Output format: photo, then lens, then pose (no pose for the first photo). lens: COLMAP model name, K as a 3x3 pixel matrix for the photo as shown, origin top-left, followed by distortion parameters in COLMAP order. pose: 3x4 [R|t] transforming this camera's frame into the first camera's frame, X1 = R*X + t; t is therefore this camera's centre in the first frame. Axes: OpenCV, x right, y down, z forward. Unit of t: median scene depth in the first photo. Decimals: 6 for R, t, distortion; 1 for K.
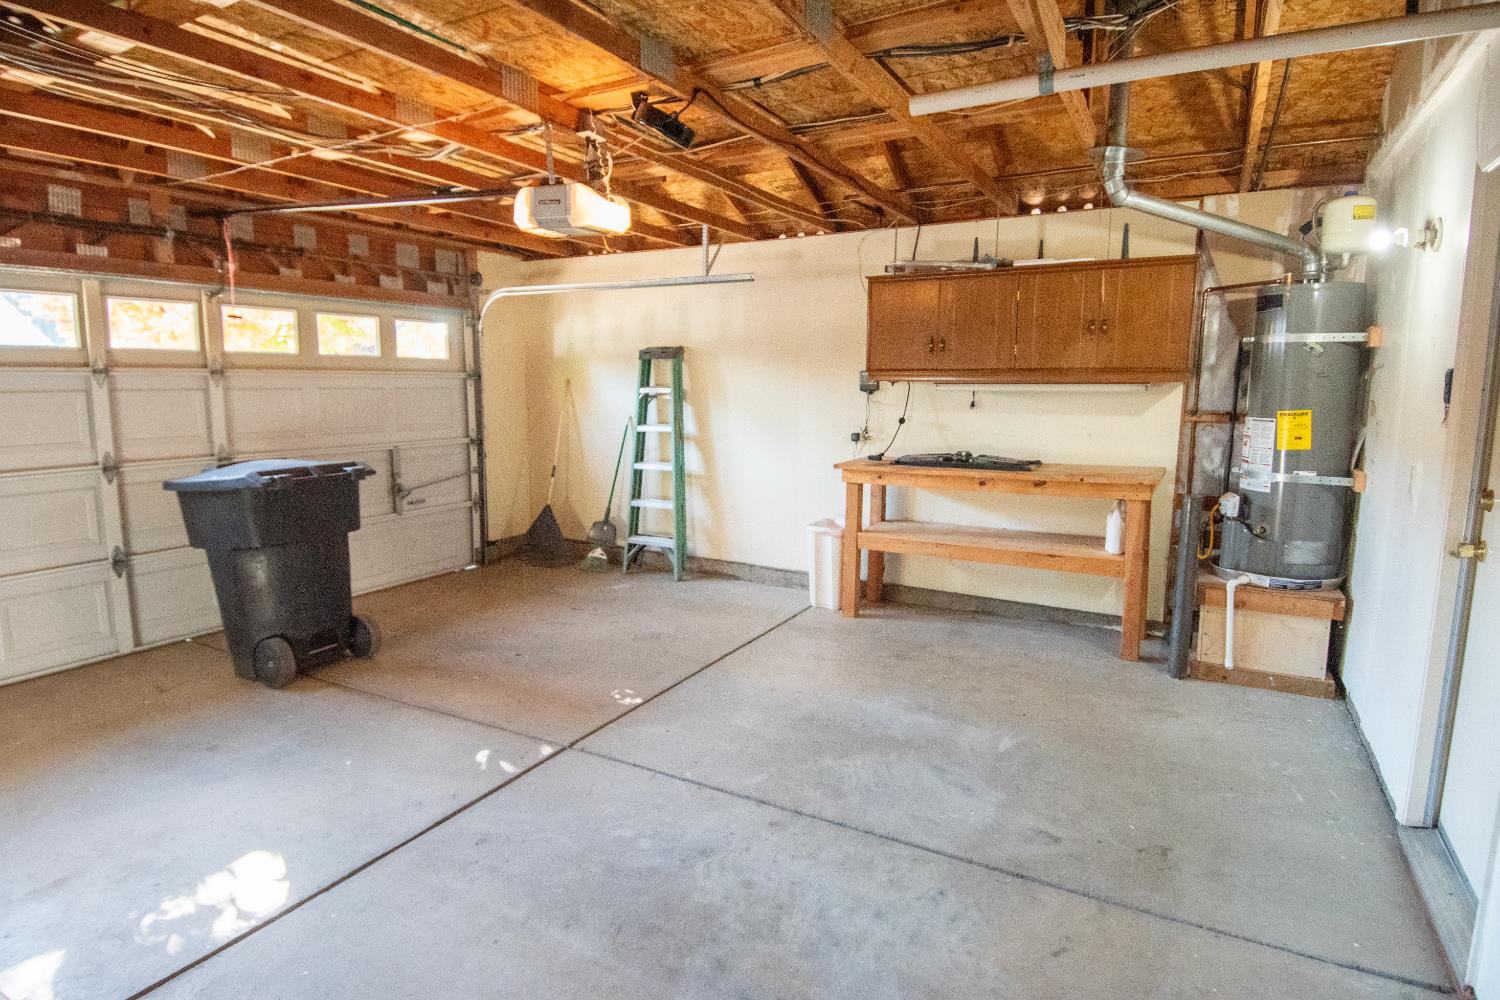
lens RADIAL K [[774.5, 0, 737.9], [0, 774.5, 492.4], [0, 0, 1]] dist [0.050418, -0.055228]
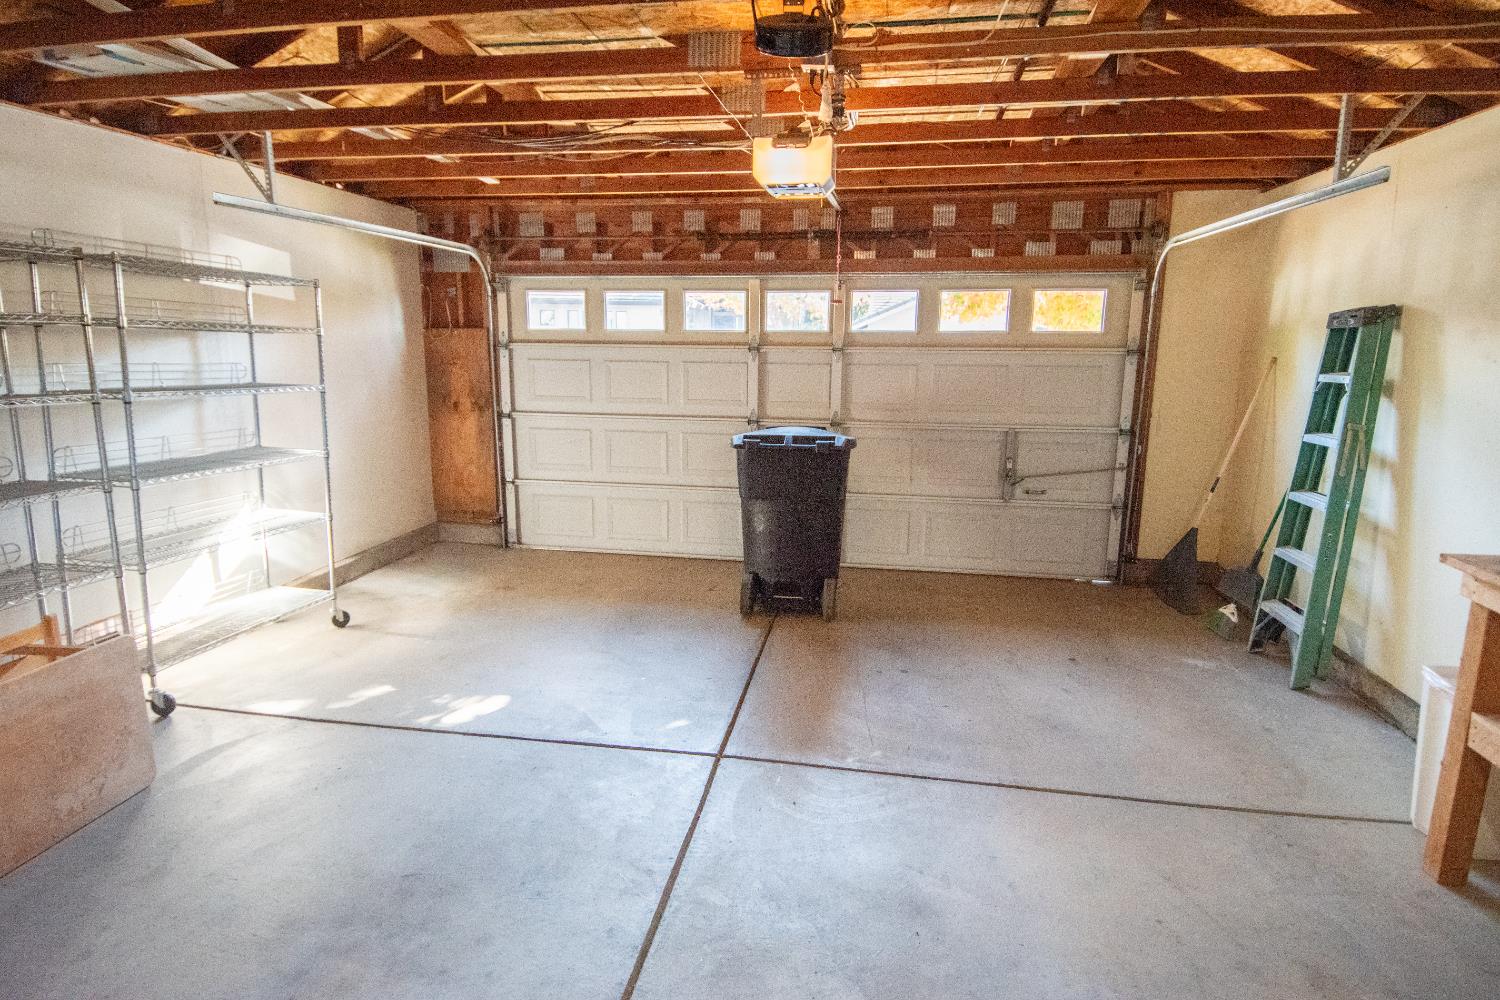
lens RADIAL K [[774.5, 0, 737.9], [0, 774.5, 492.4], [0, 0, 1]] dist [0.050418, -0.055228]
pose [[0.348022, 0.163384, -0.923139, 0.322871], [-0.142806, 0.982444, 0.120043, -0.050085], [0.926546, 0.090052, 0.365245, 0.373212]]
